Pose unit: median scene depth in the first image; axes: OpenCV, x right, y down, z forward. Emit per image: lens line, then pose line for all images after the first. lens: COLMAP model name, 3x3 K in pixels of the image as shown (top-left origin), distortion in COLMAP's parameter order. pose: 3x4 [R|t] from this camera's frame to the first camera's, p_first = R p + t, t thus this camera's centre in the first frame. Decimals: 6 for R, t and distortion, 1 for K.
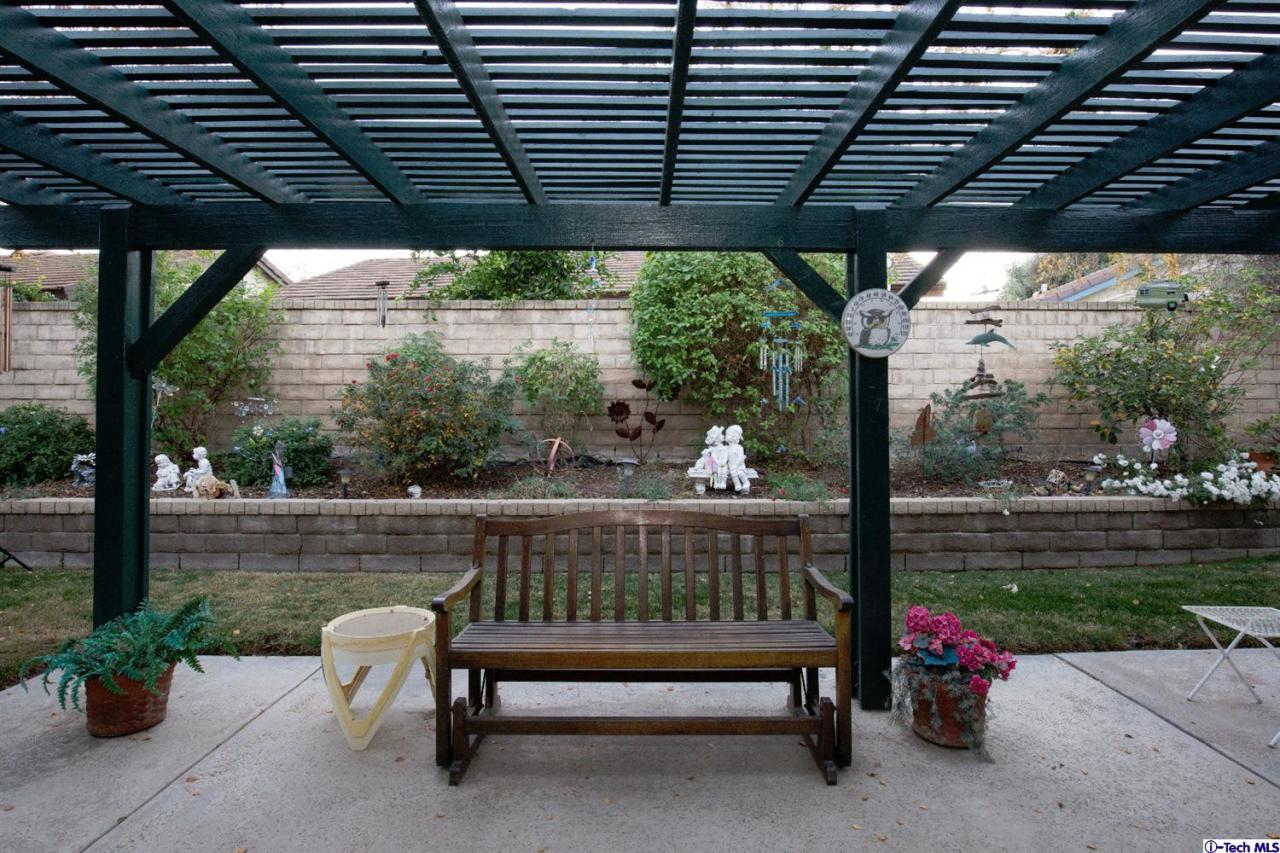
lens RADIAL K [[583.9, 0, 638.2], [0, 583.9, 422.8], [0, 0, 1]] dist [-0.038135, 0.007731]
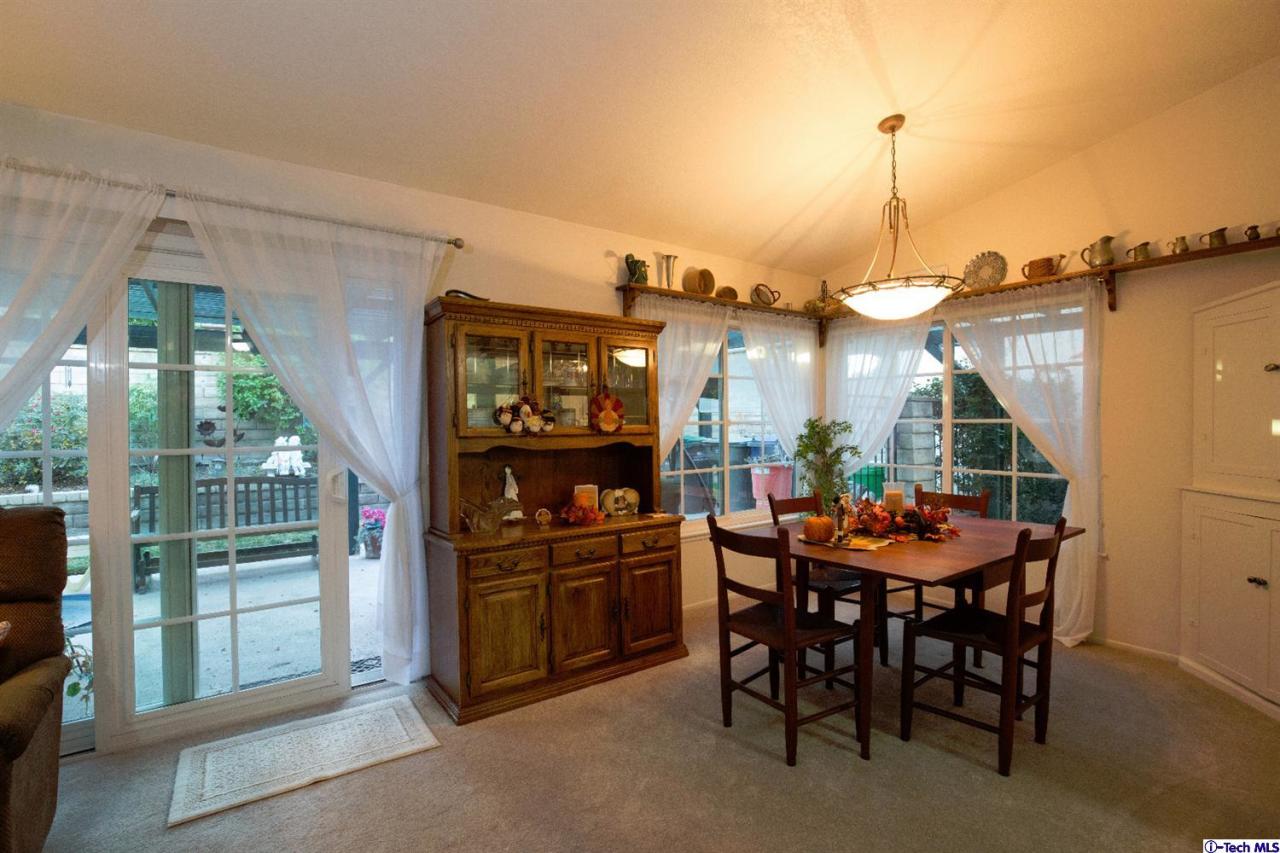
lens RADIAL K [[583.9, 0, 638.2], [0, 583.9, 422.8], [0, 0, 1]] dist [-0.038135, 0.007731]
pose [[0.793349, -0.006648, 0.608730, -0.052965], [0.013515, 0.999886, -0.006694, -0.008848], [-0.608617, 0.013538, 0.793349, -0.852235]]
